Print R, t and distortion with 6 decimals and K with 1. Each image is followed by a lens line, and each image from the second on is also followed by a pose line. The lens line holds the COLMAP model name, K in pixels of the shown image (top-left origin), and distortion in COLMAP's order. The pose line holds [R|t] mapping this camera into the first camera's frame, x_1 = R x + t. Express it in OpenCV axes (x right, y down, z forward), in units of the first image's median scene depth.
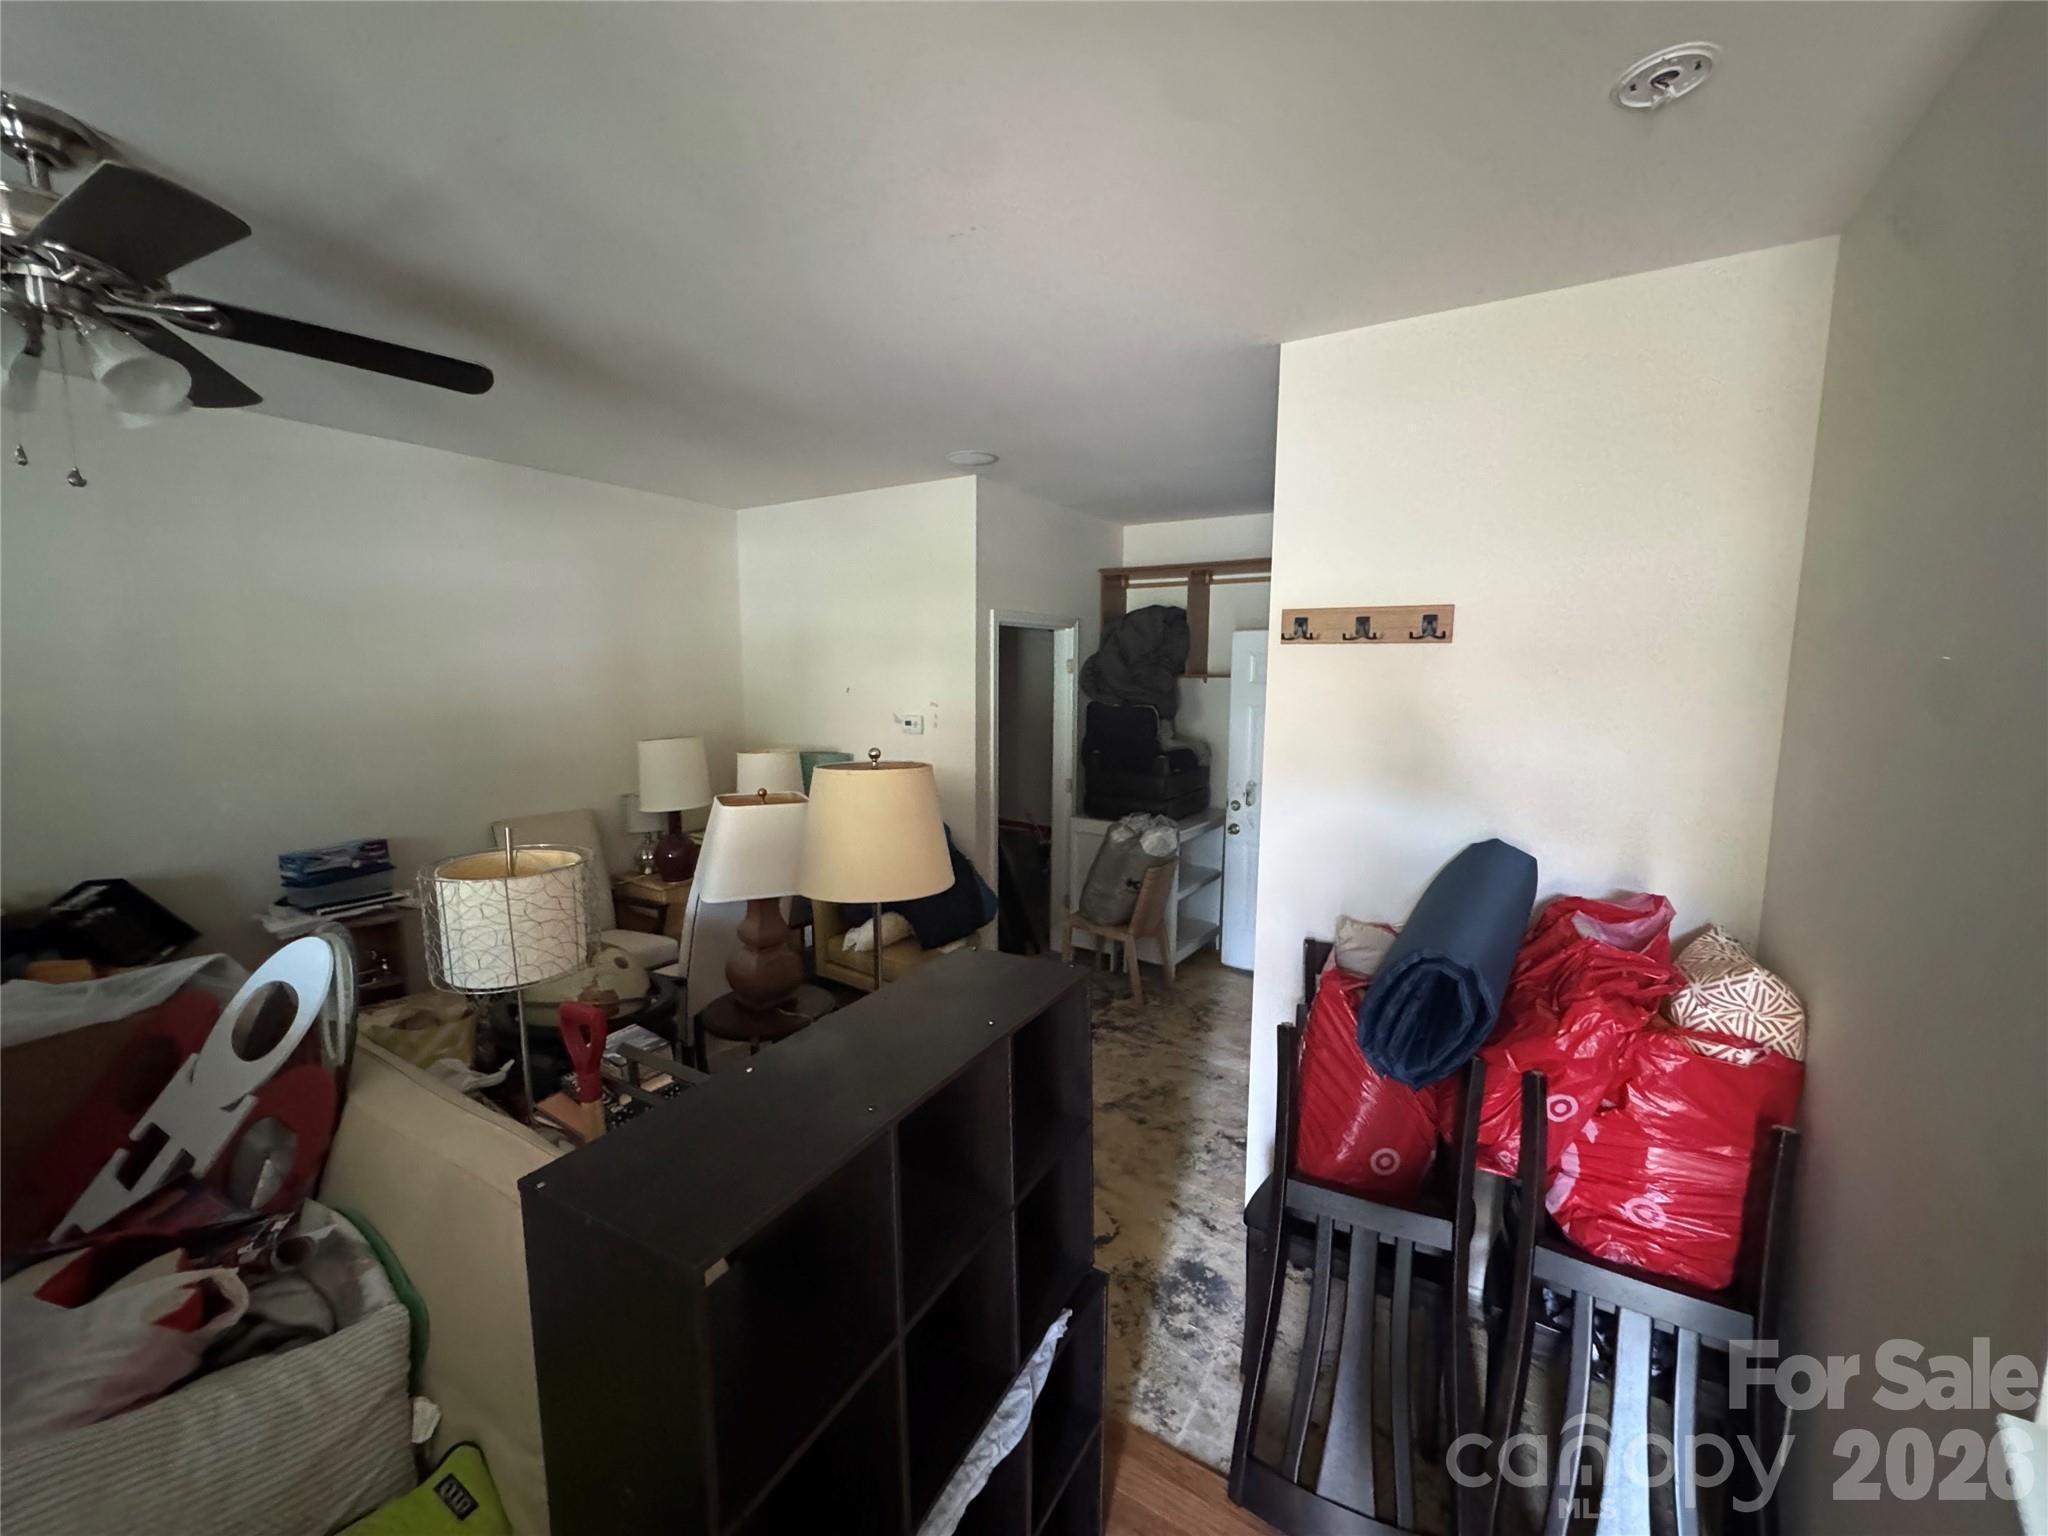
lens RADIAL K [[822.3, 0, 1026.8], [0, 822.3, 765.2], [0, 0, 1]] dist [-0.001323, 0.000896]
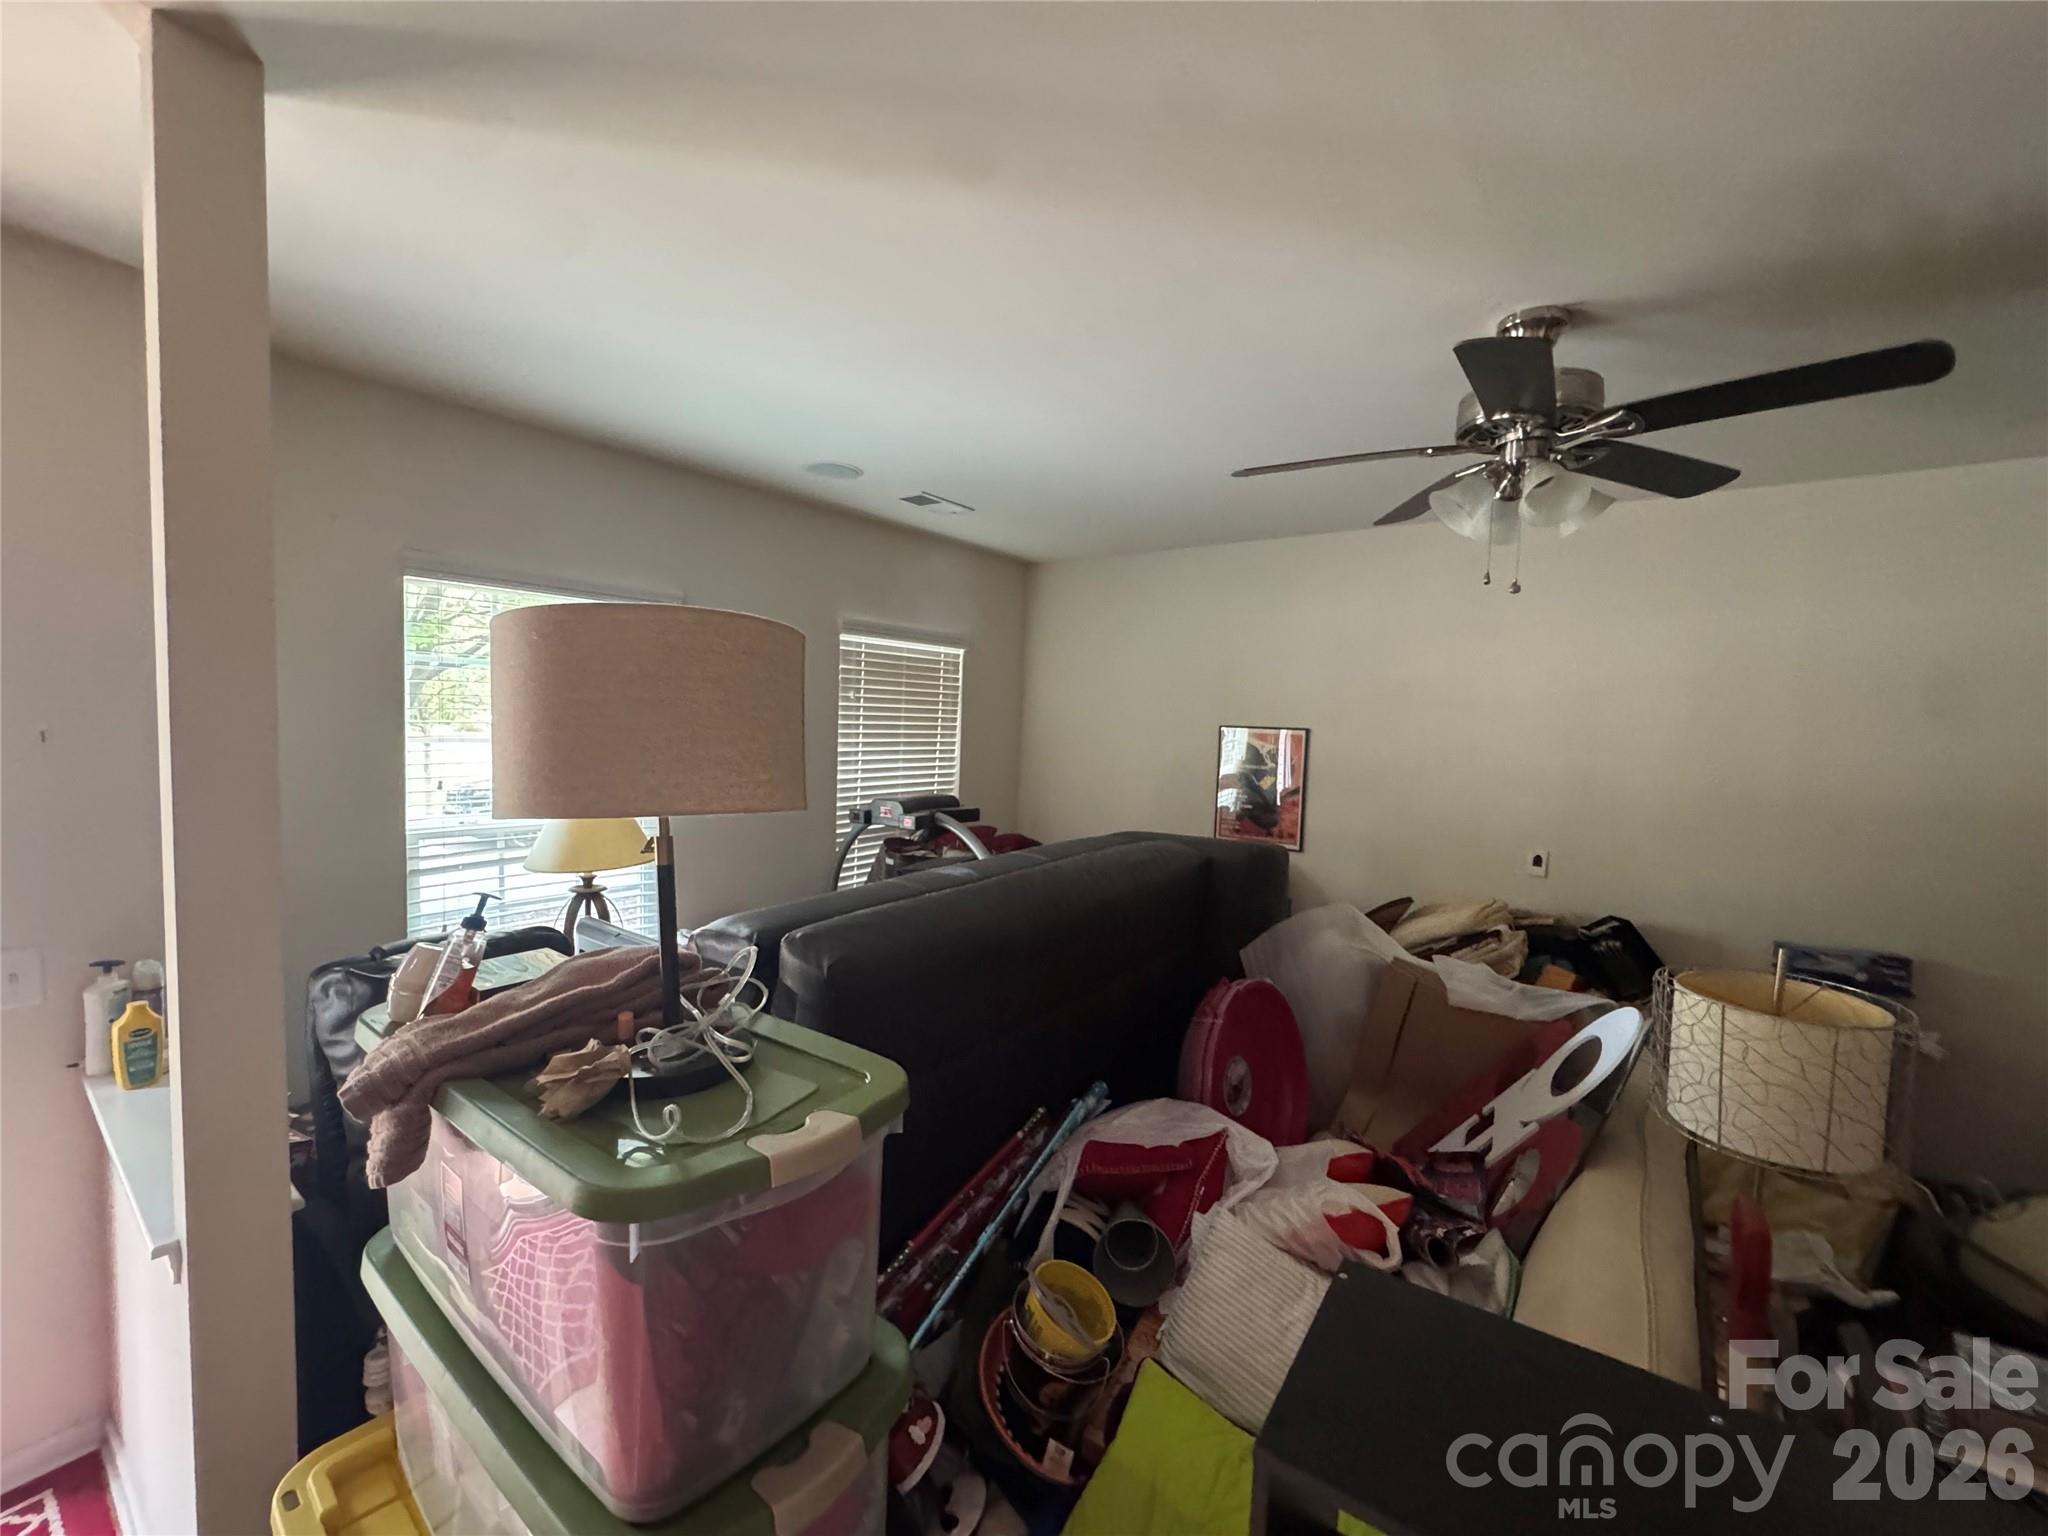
lens RADIAL K [[822.3, 0, 1017.4], [0, 822.3, 765.9], [0, 0, 1]] dist [-0.001323, 0.000896]
pose [[-0.092000, 0.051446, -0.994429, 0.131123], [-0.149441, 0.986640, 0.064869, -0.025316], [0.984481, 0.154577, -0.083083, 0.240088]]
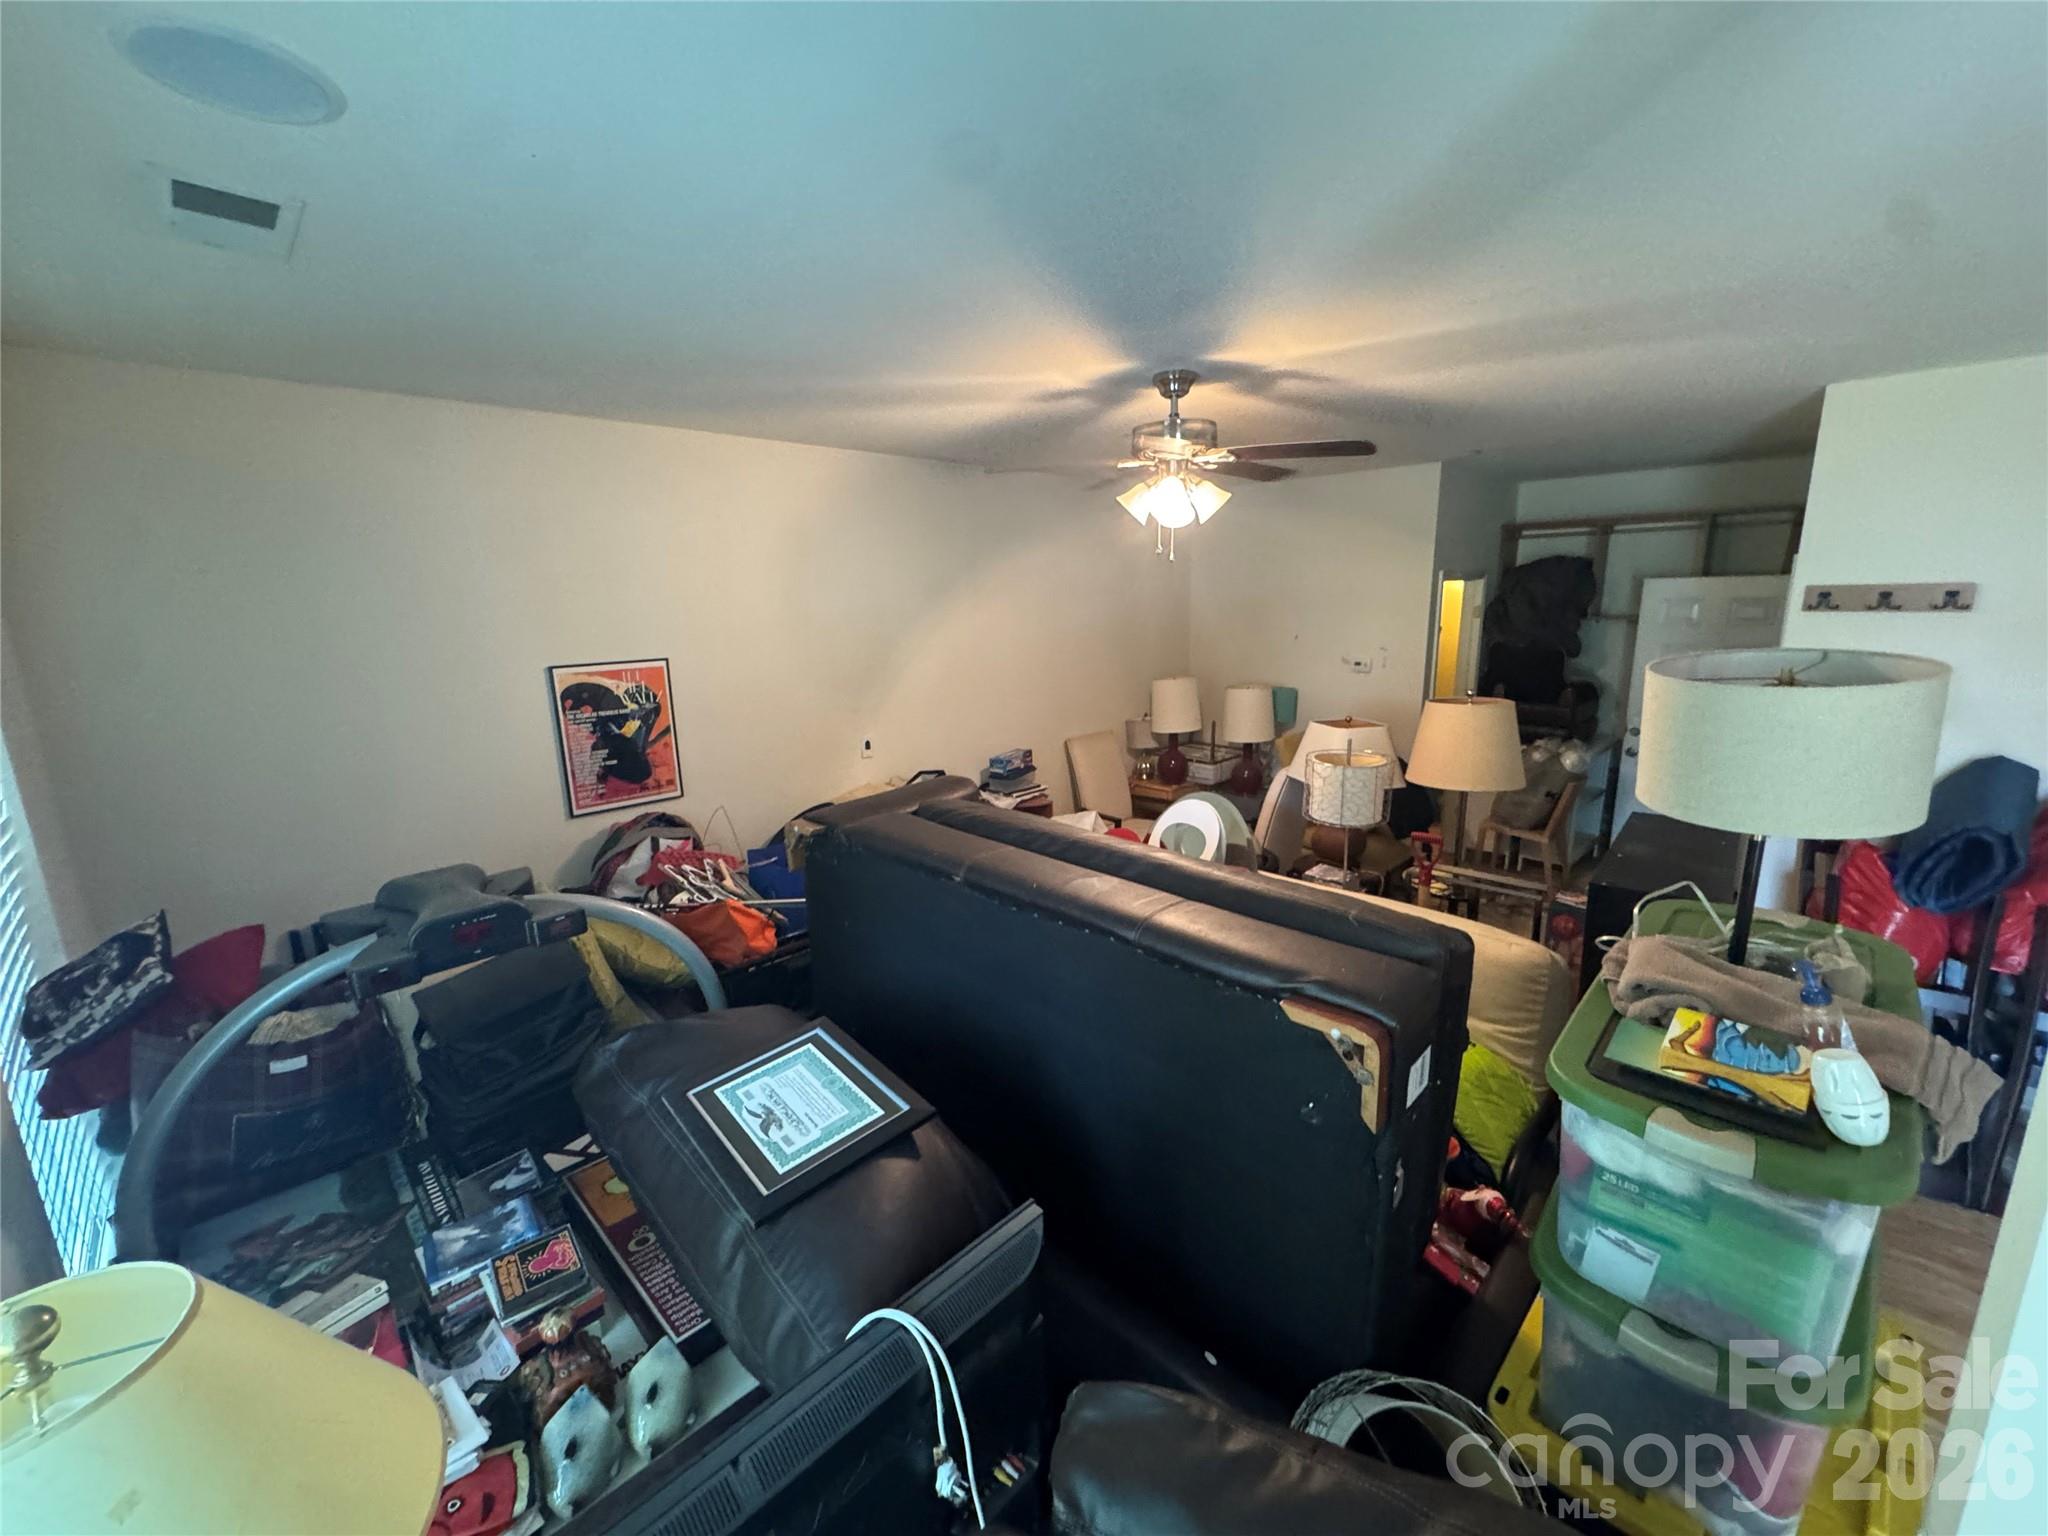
lens RADIAL K [[822.3, 0, 1031.4], [0, 822.3, 769.2], [0, 0, 1]] dist [-0.001323, 0.000896]
pose [[0.976146, 0.017811, -0.216386, -0.633285], [0.002881, 0.995479, 0.094938, -0.020961], [0.217098, -0.093297, 0.971681, -0.615872]]
